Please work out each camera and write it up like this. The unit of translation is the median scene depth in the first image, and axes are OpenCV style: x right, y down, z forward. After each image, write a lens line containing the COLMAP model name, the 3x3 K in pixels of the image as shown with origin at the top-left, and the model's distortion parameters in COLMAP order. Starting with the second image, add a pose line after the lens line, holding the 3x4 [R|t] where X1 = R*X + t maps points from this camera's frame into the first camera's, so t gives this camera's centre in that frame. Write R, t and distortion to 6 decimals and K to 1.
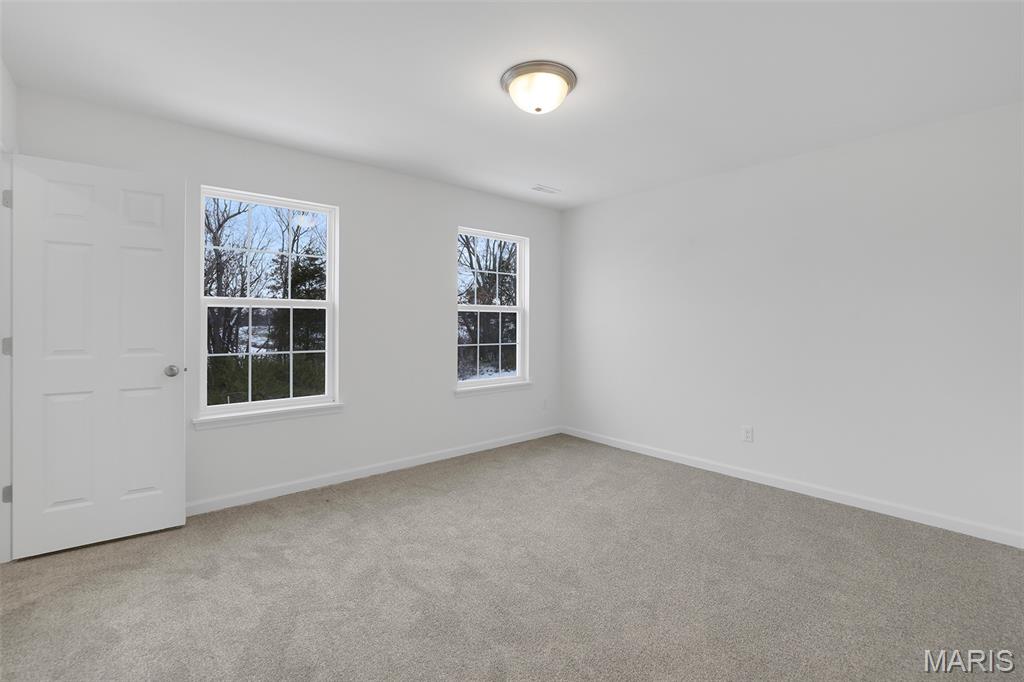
lens RADIAL K [[453.7, 0, 508.8], [0, 453.7, 333.1], [0, 0, 1]] dist [0.001523, 0.002077]
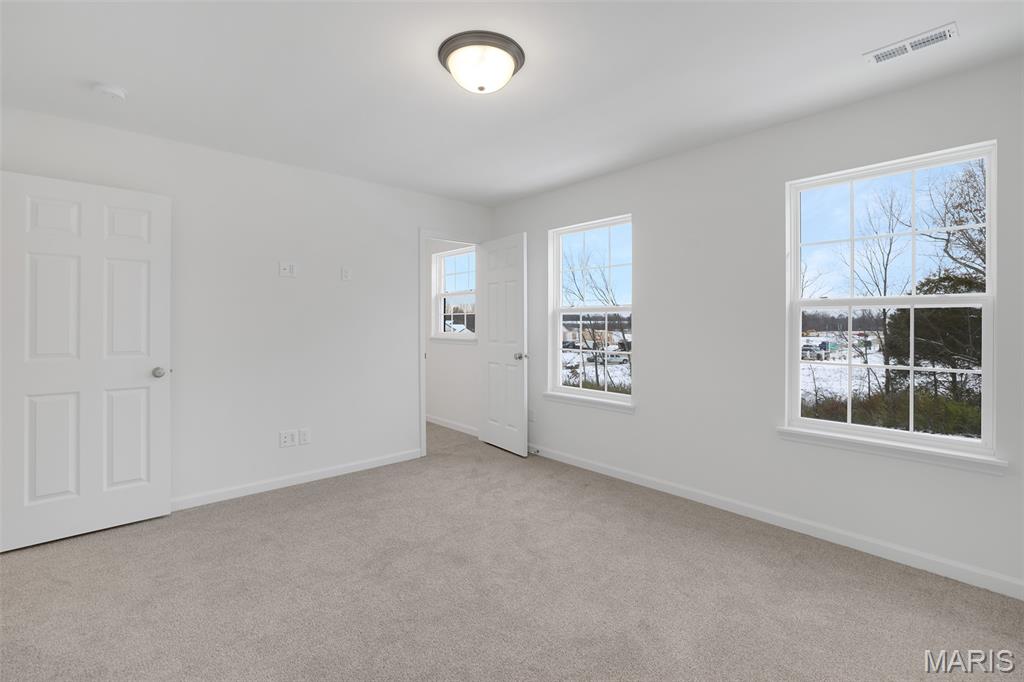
lens RADIAL K [[453.7, 0, 497.0], [0, 453.7, 326.1], [0, 0, 1]] dist [0.001523, 0.002077]
pose [[0.025178, 0.000880, -0.999683, 0.785692], [-0.026277, 0.999655, 0.000219, -0.018129], [0.999338, 0.026263, 0.025192, 0.817155]]
